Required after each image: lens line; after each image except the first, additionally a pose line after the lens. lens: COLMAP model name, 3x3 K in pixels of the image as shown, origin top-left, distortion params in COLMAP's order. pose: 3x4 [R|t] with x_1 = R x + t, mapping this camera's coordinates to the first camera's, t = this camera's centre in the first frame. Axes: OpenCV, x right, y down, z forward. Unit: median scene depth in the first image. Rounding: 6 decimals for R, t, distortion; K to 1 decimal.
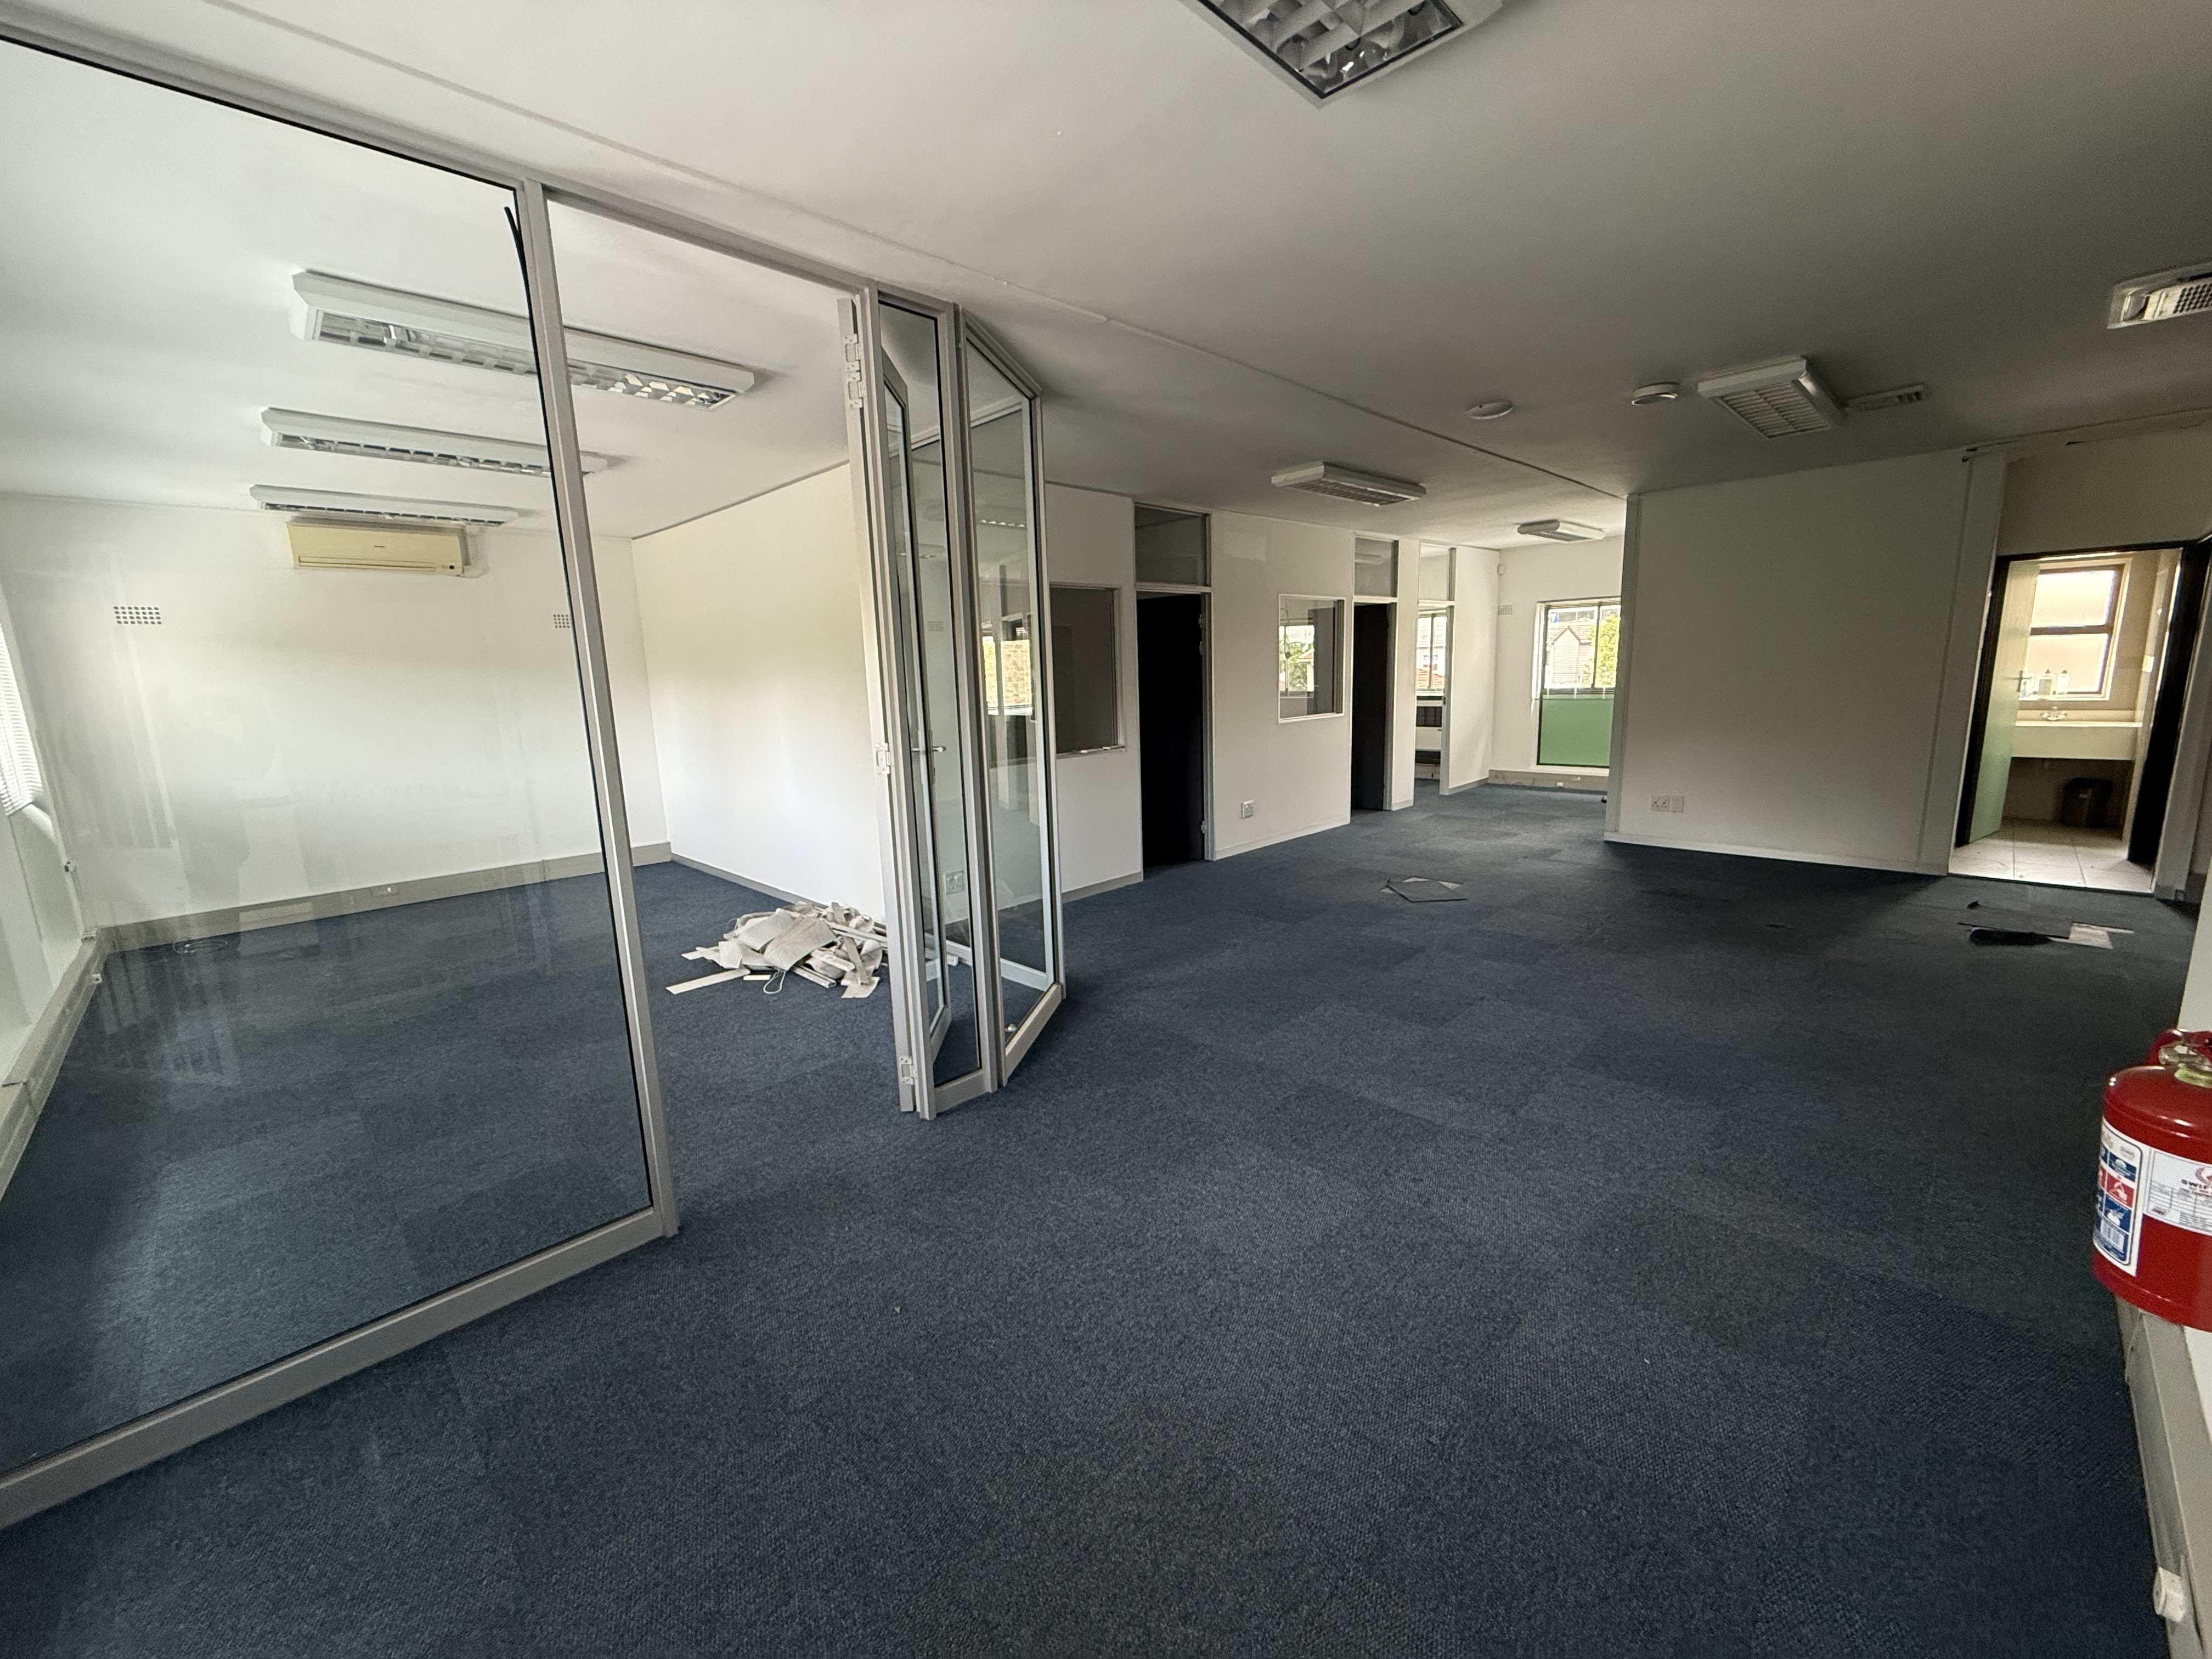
lens RADIAL K [[881.0, 0, 1099.3], [0, 881.0, 828.6], [0, 0, 1]] dist [0.000368, -0.000209]
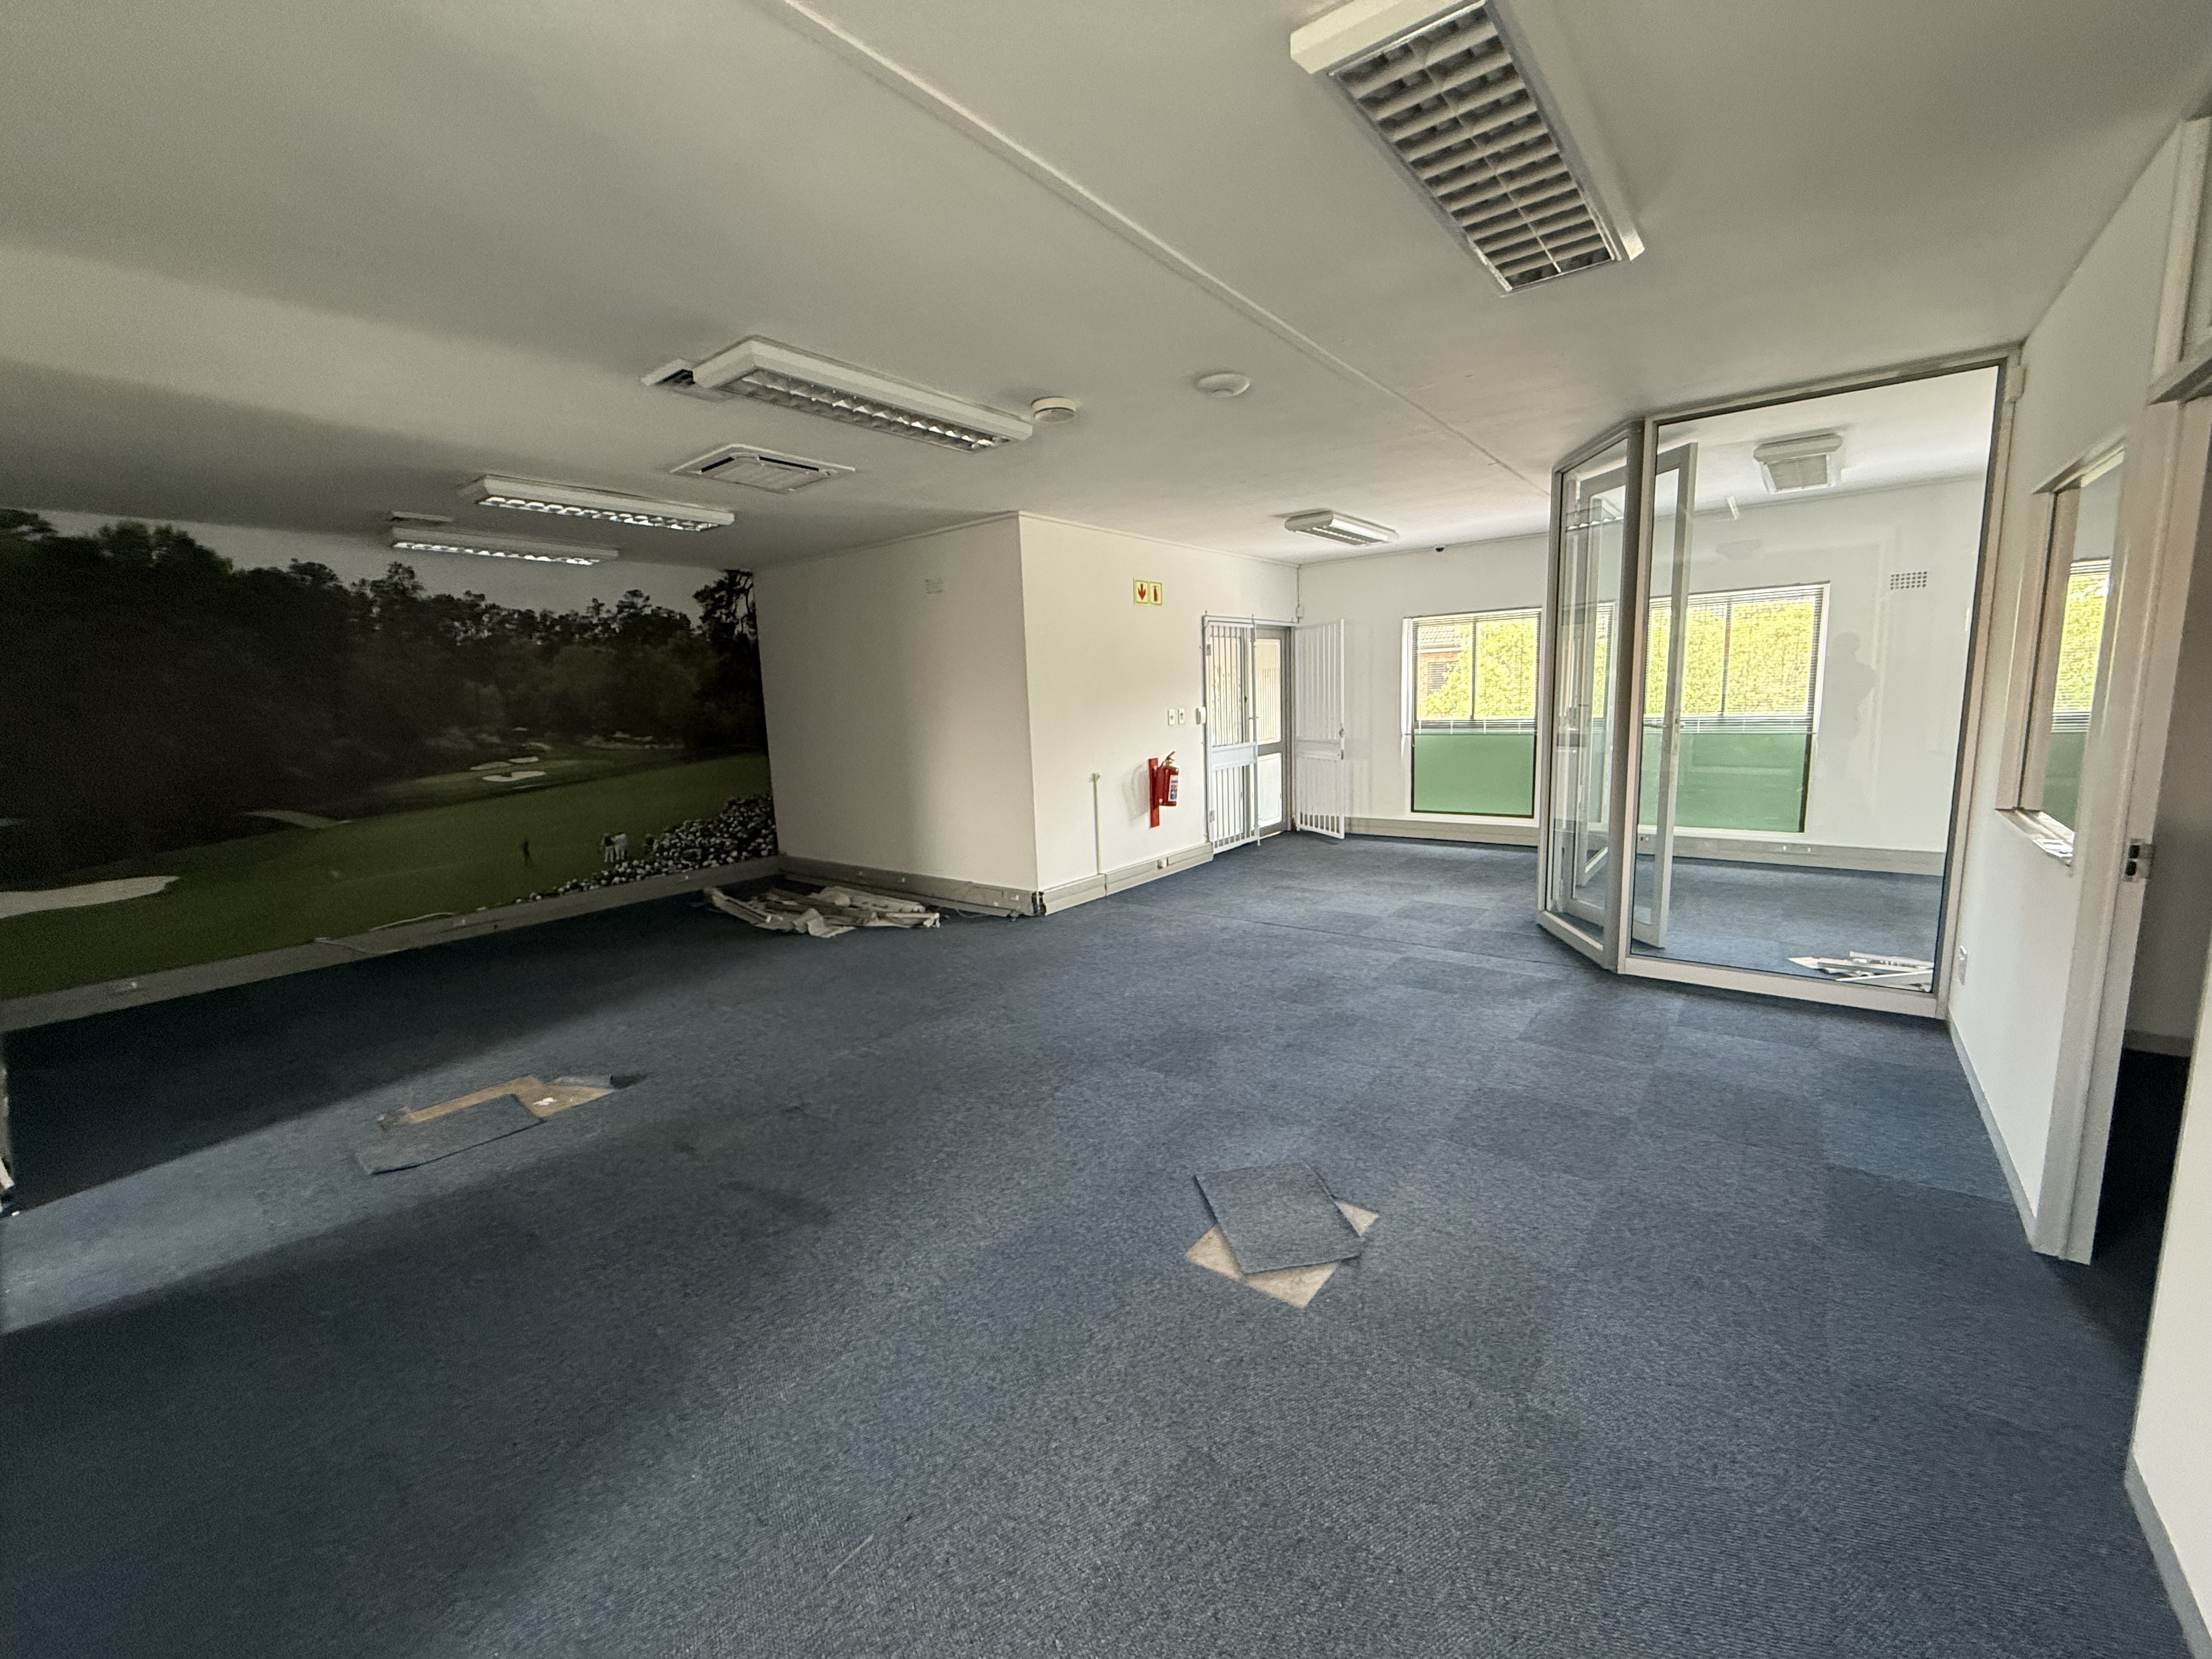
lens RADIAL K [[881.0, 0, 1099.3], [0, 881.0, 828.6], [0, 0, 1]] dist [0.000368, -0.000209]
pose [[-0.989846, 0.092141, -0.108231, 0.613673], [0.051608, 0.942447, 0.330349, -0.328136], [0.132441, 0.321409, -0.937633, 1.687908]]
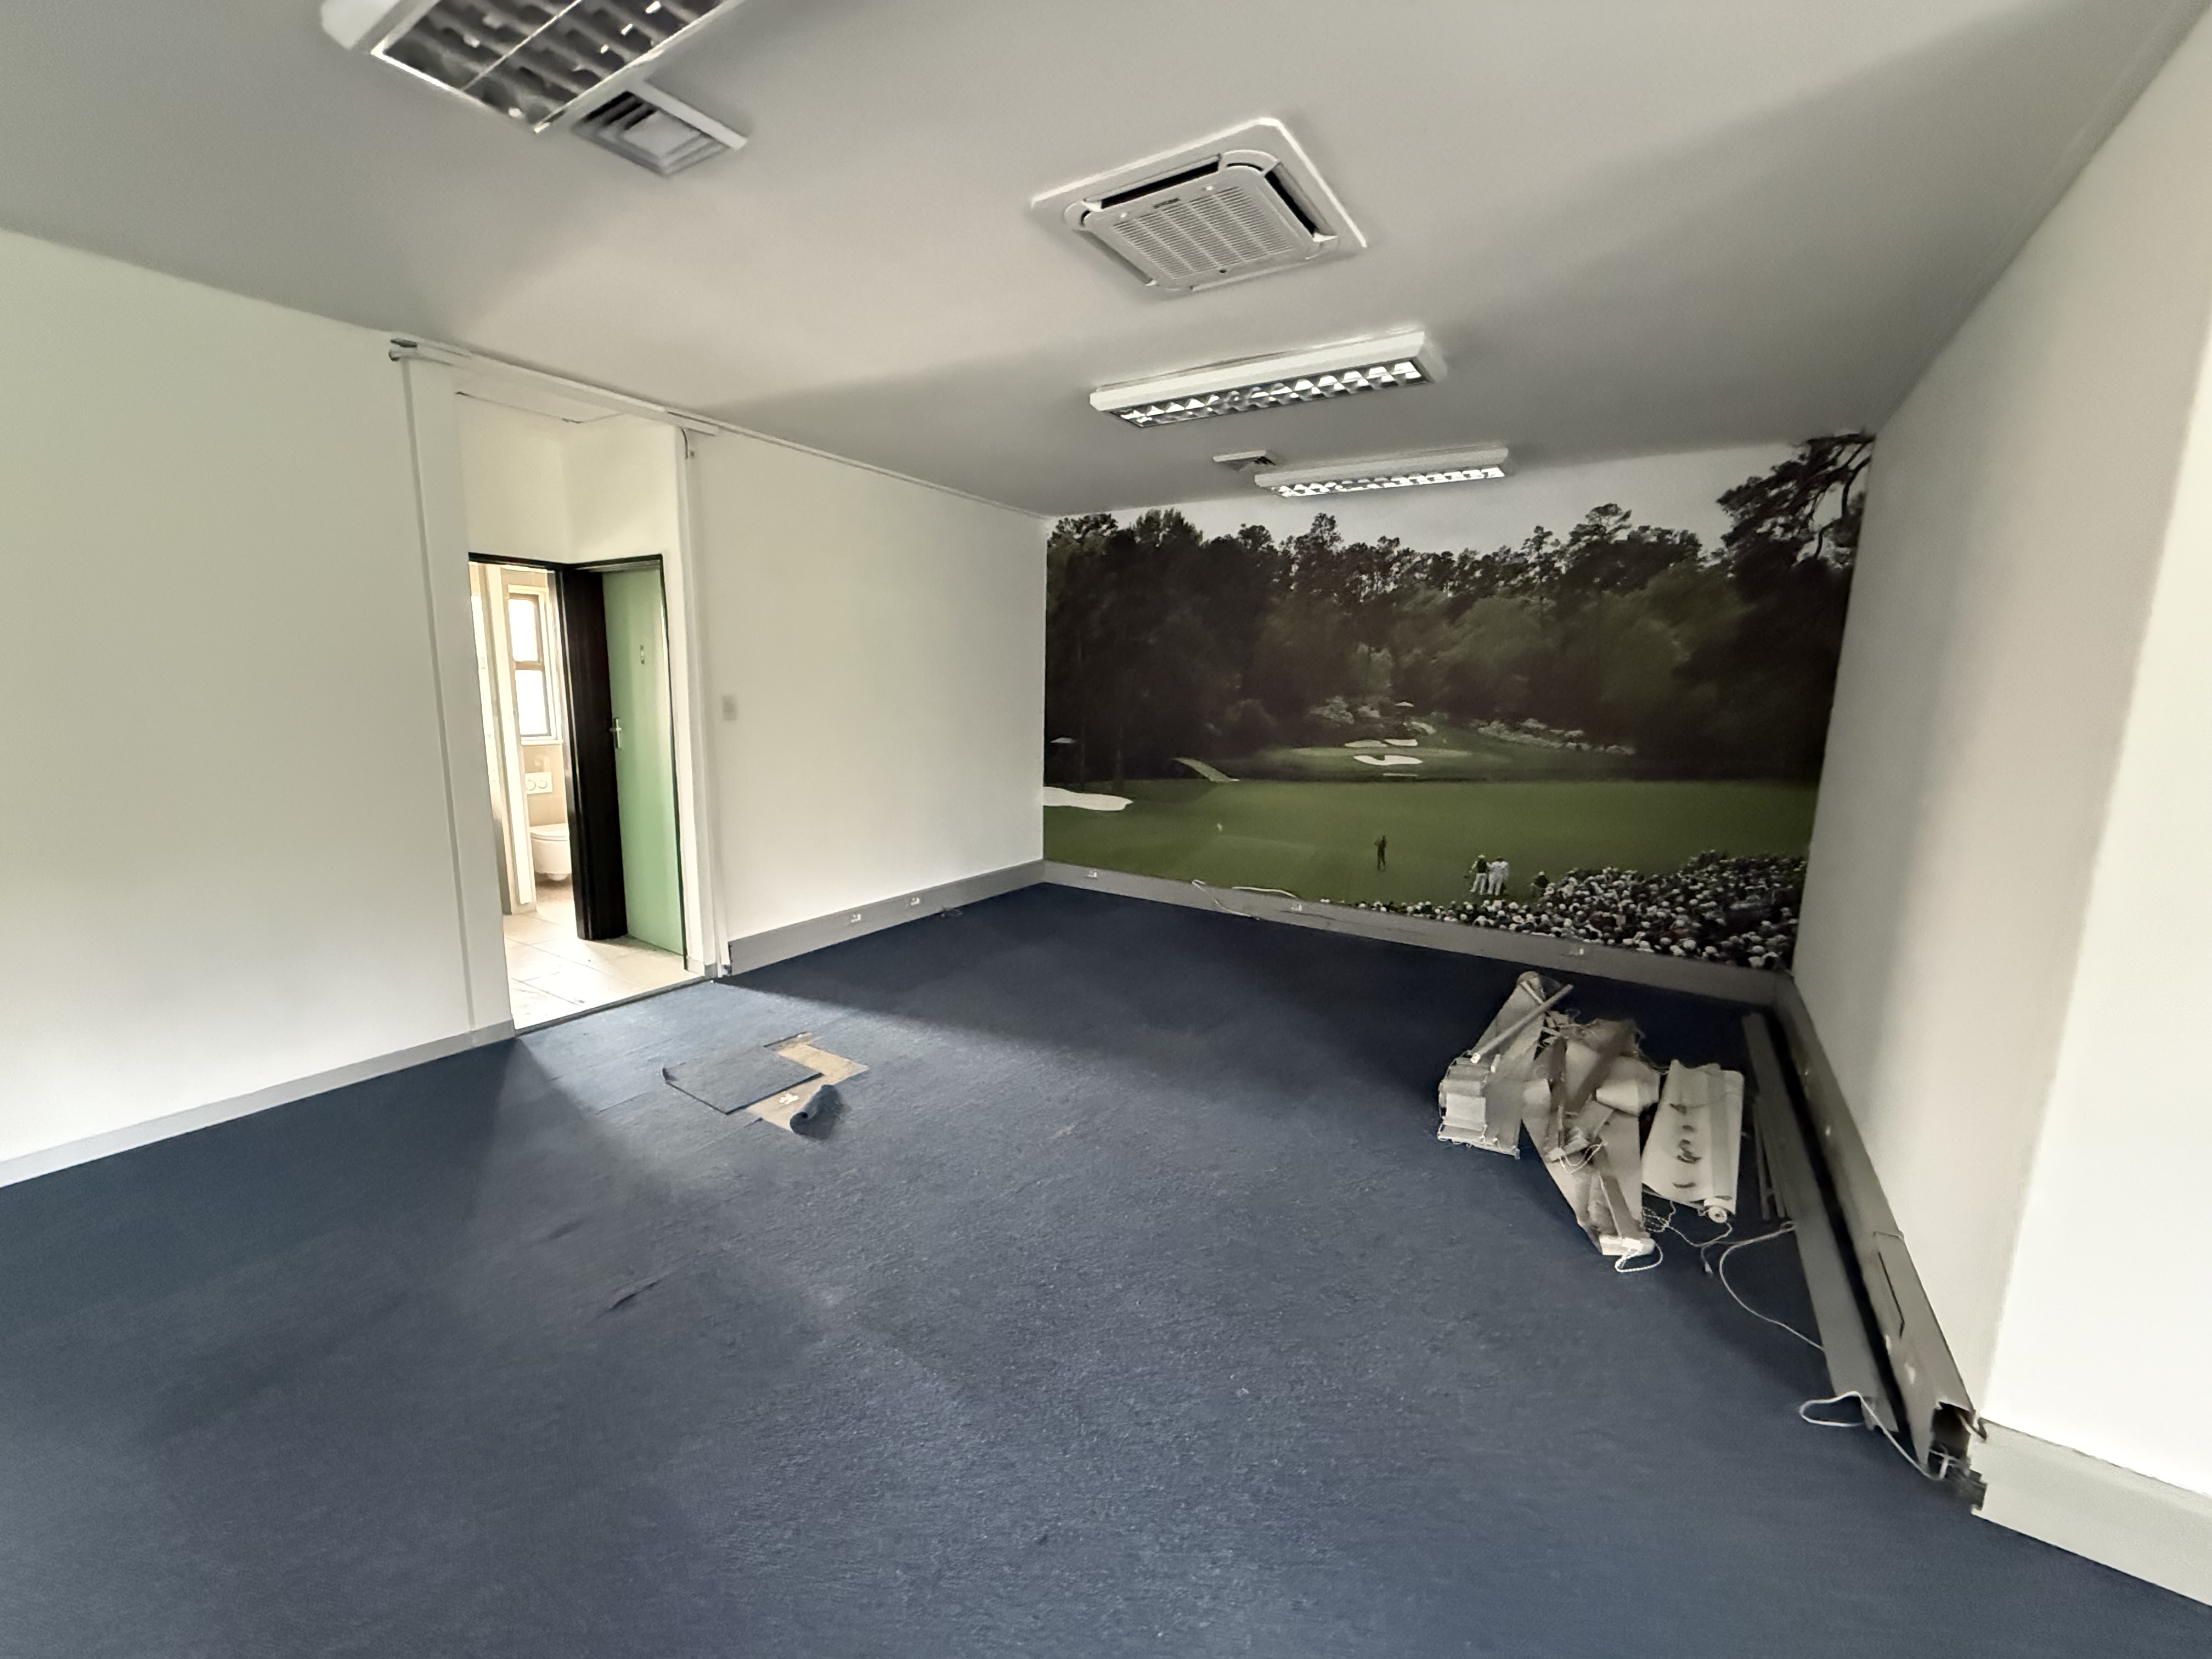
lens RADIAL K [[881.0, 0, 1099.3], [0, 881.0, 828.6], [0, 0, 1]] dist [0.000368, -0.000209]
pose [[-0.214842, -0.129611, 0.968010, 0.330560], [0.162457, 0.972604, 0.166282, -0.162307], [-0.963042, 0.192985, -0.187899, 0.843036]]
